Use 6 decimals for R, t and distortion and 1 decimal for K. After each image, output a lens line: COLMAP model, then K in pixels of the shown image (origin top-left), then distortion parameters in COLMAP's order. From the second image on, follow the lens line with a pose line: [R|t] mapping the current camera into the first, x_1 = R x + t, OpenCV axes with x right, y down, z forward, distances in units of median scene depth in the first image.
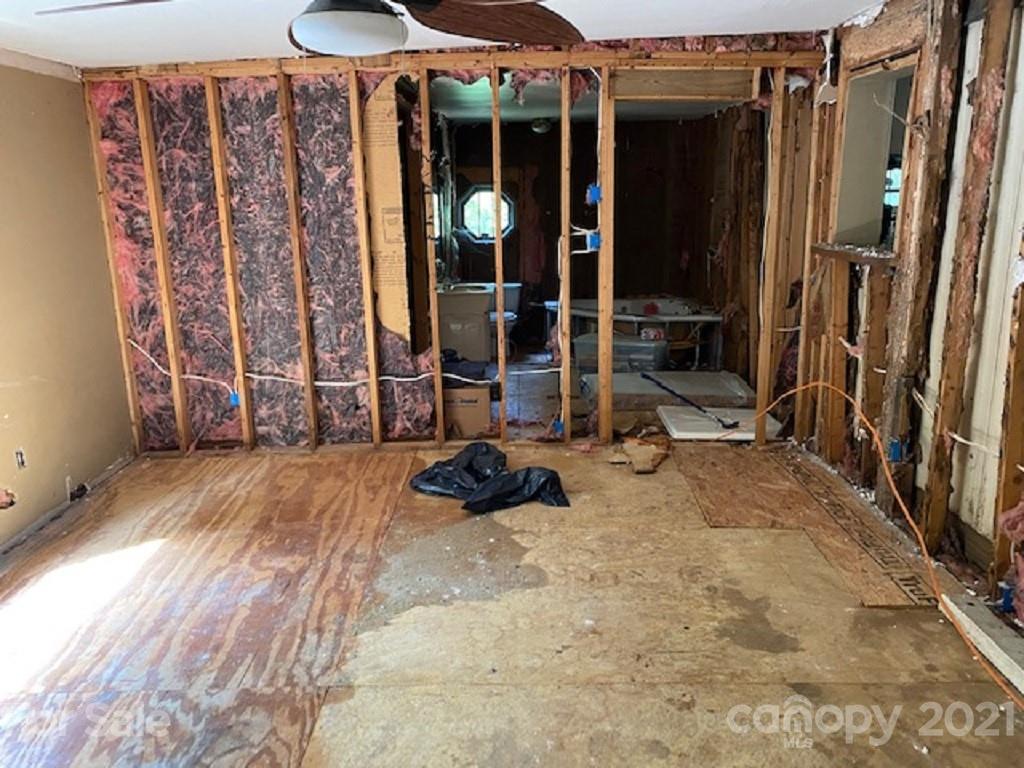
lens RADIAL K [[801.4, 0, 482.1], [0, 801.4, 380.4], [0, 0, 1]] dist [0.041185, 0.001759]
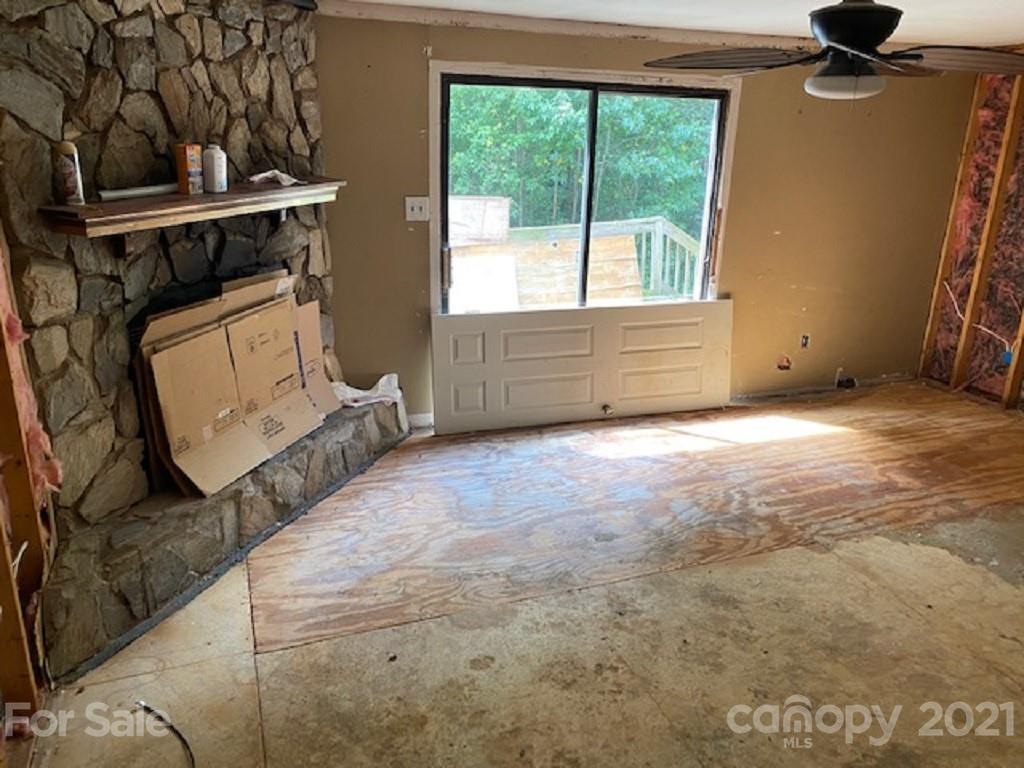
lens RADIAL K [[782.7, 0, 514.6], [0, 782.7, 379.9], [0, 0, 1]] dist [0.106035, -0.089964]
pose [[0.376161, 0.334637, -0.864015, 0.425757], [-0.262541, 0.932780, 0.246969, -0.045853], [0.888581, 0.133939, 0.438731, -0.050700]]
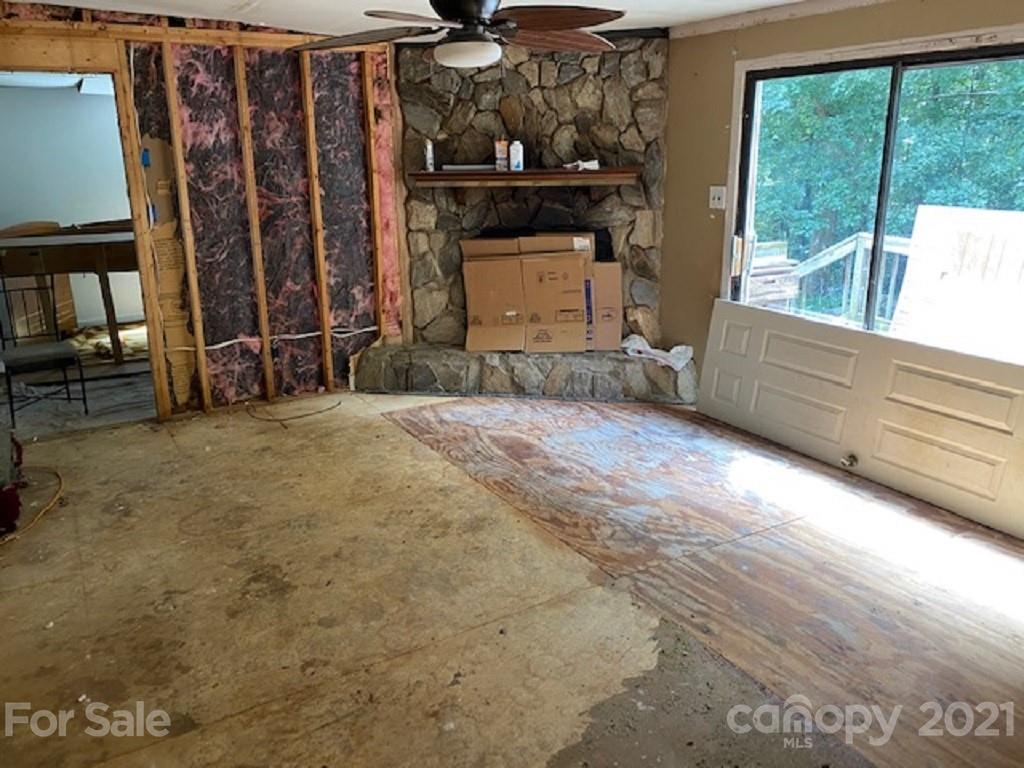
lens RADIAL K [[782.7, 0, 514.6], [0, 782.7, 379.9], [0, 0, 1]] dist [0.106035, -0.089964]
pose [[-0.837347, 0.186095, -0.514023, 0.284741], [-0.100023, 0.872249, 0.478724, -0.245423], [0.537444, 0.452272, -0.711761, 0.993052]]
